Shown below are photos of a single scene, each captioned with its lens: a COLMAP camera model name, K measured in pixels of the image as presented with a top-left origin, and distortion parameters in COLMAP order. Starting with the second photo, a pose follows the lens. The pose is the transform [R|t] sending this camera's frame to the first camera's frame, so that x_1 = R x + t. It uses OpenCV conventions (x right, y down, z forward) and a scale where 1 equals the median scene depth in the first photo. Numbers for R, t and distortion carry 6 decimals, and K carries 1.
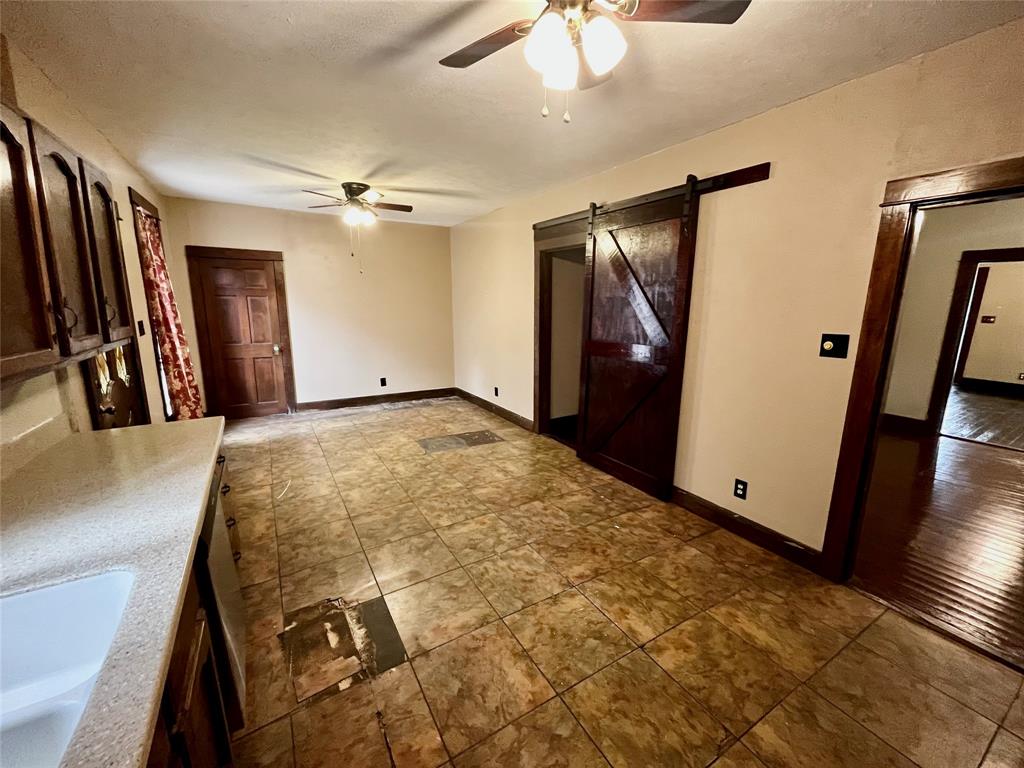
lens RADIAL K [[410.6, 0, 510.3], [0, 410.6, 382.6], [0, 0, 1]] dist [-0.002230, 0.000821]
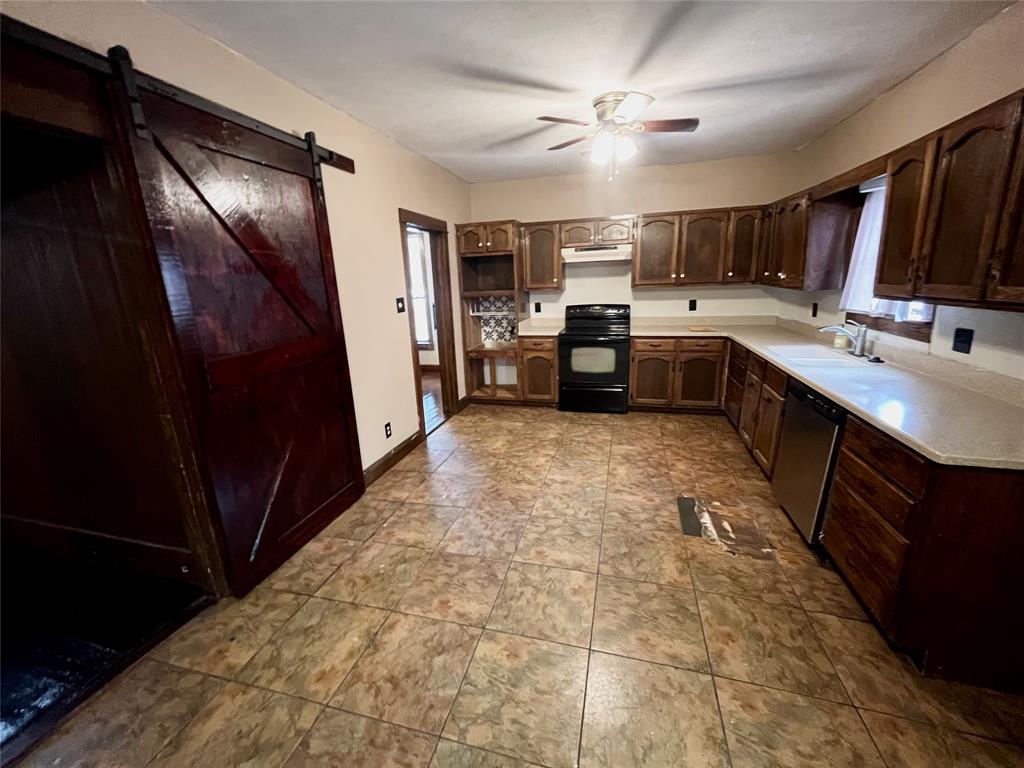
lens RADIAL K [[410.6, 0, 509.9], [0, 410.6, 380.5], [0, 0, 1]] dist [-0.002230, 0.000821]
pose [[-0.685322, -0.159404, 0.710580, -0.546617], [0.174750, 0.911244, 0.372957, -0.274634], [-0.706962, 0.379770, -0.596640, 1.404970]]
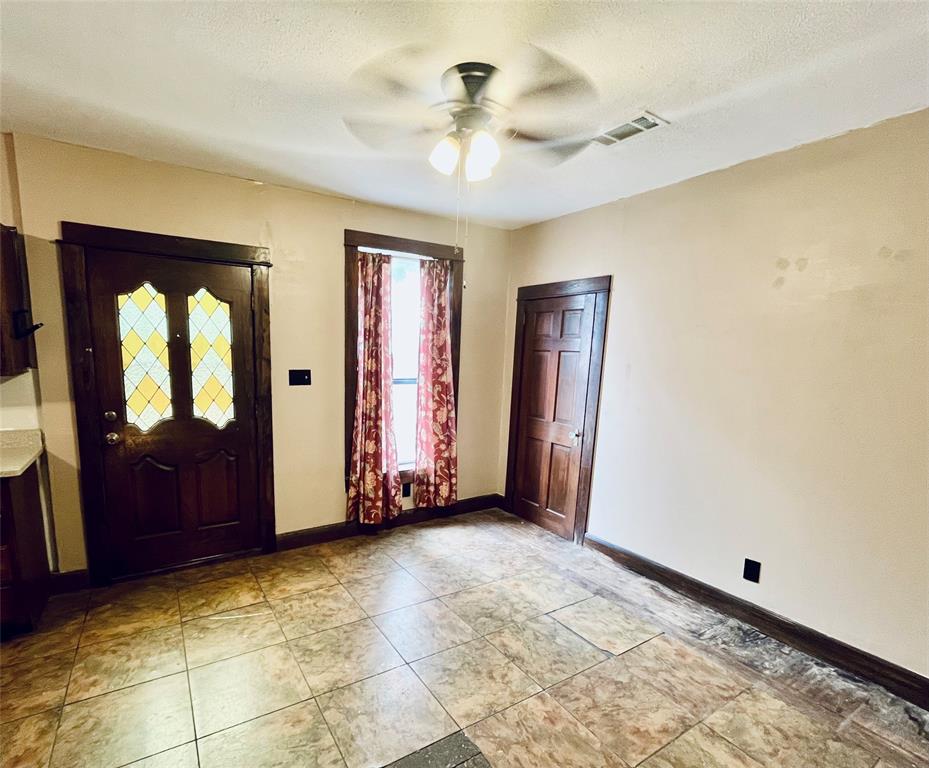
lens RADIAL K [[461.5, 0, 451.2], [0, 461.5, 431.2], [0, 0, 1]] dist [-0.003957, -0.000335]
pose [[0.023645, 0.154616, -0.987692, 0.206113], [-0.231575, 0.961944, 0.145041, -0.274446], [0.972530, 0.225296, 0.058551, 1.454361]]
